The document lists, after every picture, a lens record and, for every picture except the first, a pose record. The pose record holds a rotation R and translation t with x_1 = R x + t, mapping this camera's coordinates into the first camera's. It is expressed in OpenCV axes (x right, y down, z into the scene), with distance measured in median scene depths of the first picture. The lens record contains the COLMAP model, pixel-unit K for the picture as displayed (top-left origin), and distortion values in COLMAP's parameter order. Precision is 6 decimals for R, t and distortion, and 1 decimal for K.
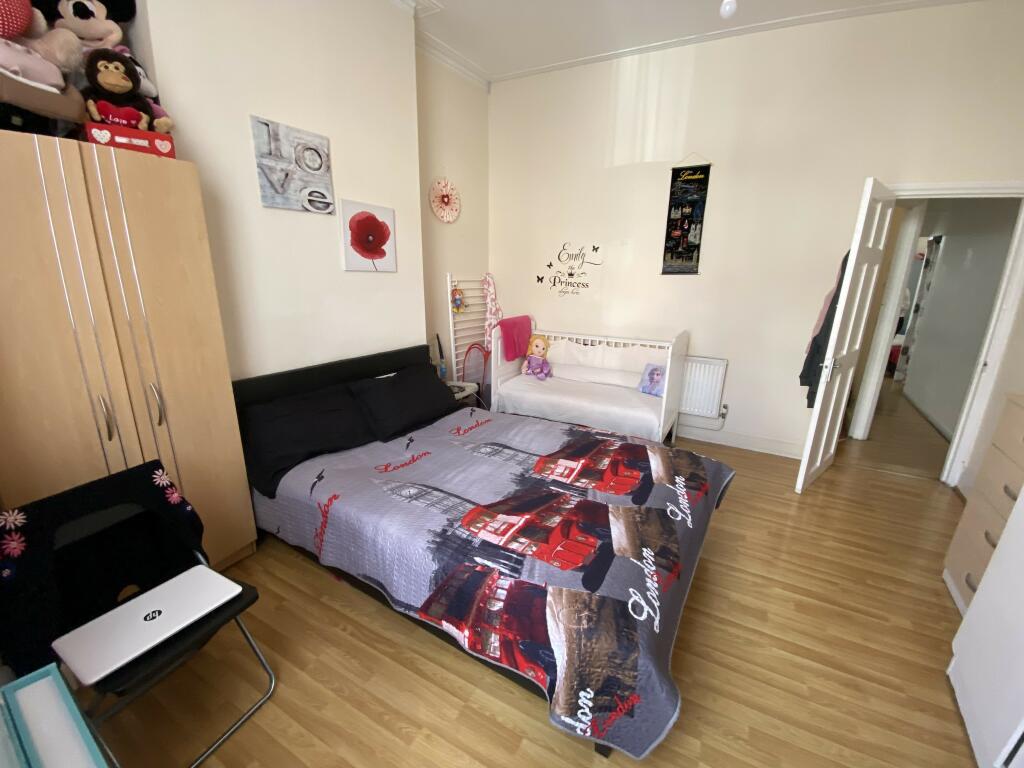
lens RADIAL K [[412.9, 0, 513.3], [0, 412.9, 379.7], [0, 0, 1]] dist [0.037415, -0.032044]
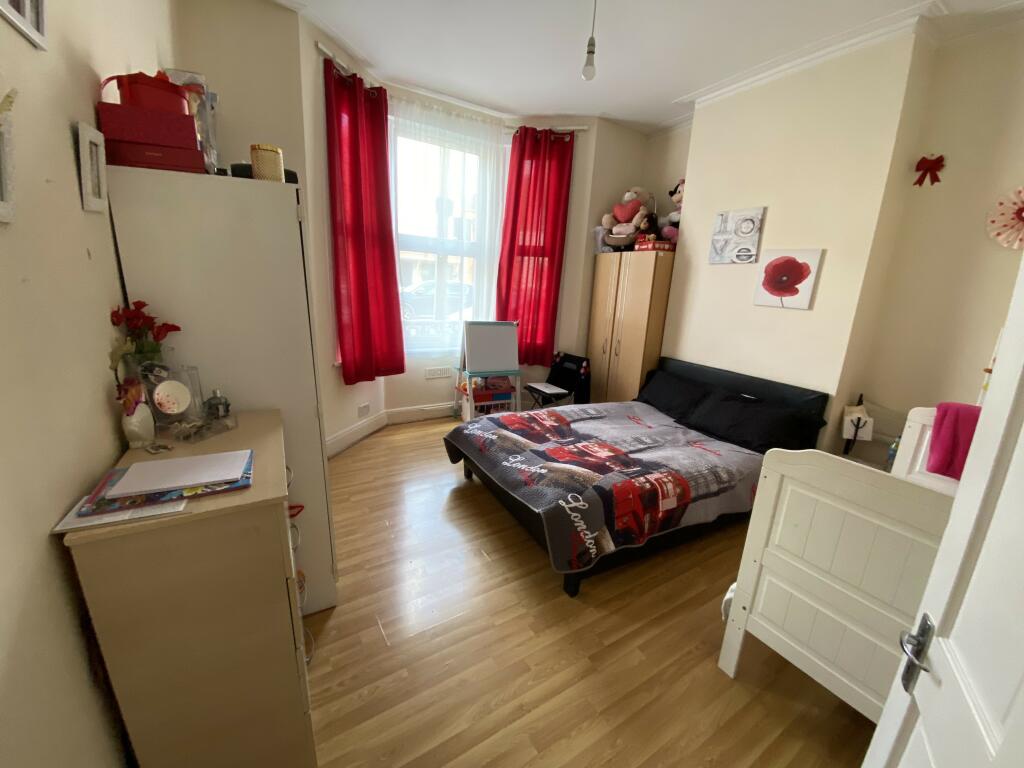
lens RADIAL K [[412.9, 0, 513.3], [0, 412.9, 379.7], [0, 0, 1]] dist [0.037415, -0.032044]
pose [[-0.484143, 0.159545, -0.860320, 1.221673], [-0.287155, 0.899808, 0.328464, -0.301363], [0.826528, 0.406068, -0.389821, 1.120748]]
